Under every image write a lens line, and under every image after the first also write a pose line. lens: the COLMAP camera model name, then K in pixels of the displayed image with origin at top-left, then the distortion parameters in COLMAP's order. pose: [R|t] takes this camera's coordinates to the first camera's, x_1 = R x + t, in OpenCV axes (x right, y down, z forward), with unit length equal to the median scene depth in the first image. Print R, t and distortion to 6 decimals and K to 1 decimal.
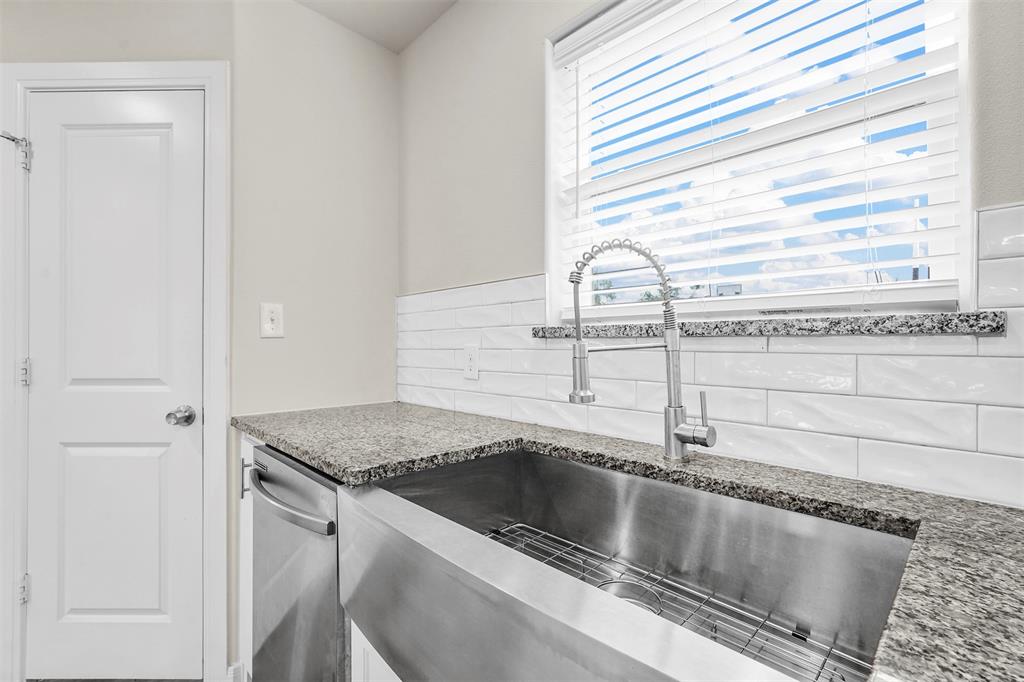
lens RADIAL K [[455.8, 0, 512.7], [0, 455.8, 342.9], [0, 0, 1]] dist [-0.013990, 0.007472]
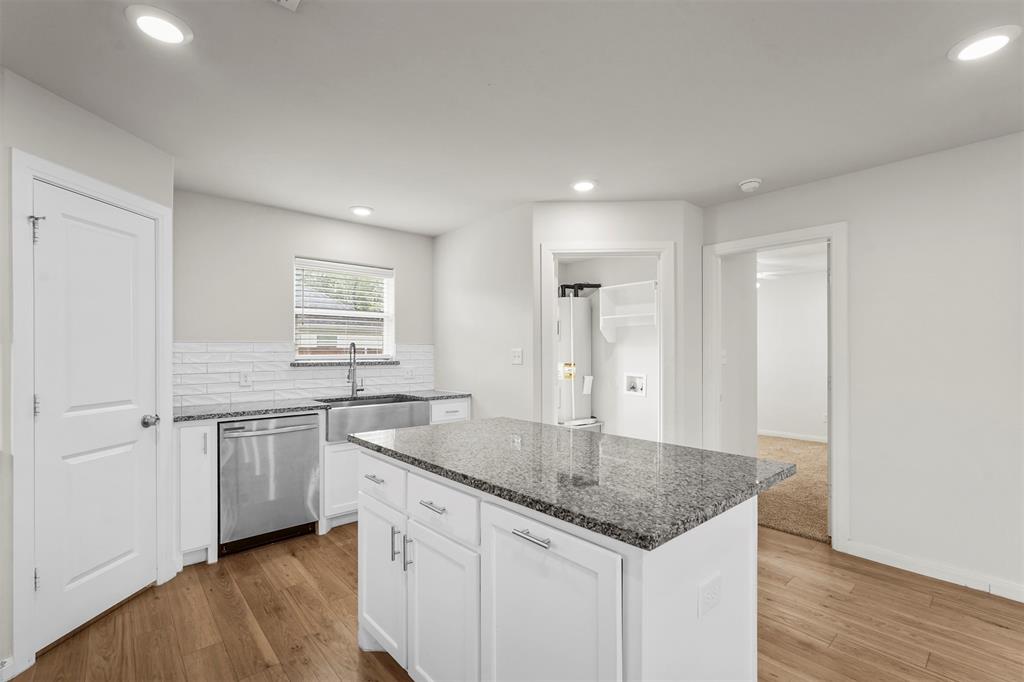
lens RADIAL K [[455.8, 0, 515.7], [0, 455.8, 350.8], [0, 0, 1]] dist [-0.013990, 0.007472]
pose [[0.031705, 0.004968, 0.999485, -2.285424], [-0.000252, 0.999988, -0.004963, -0.079917], [-0.999497, -0.000094, 0.031706, -0.353054]]
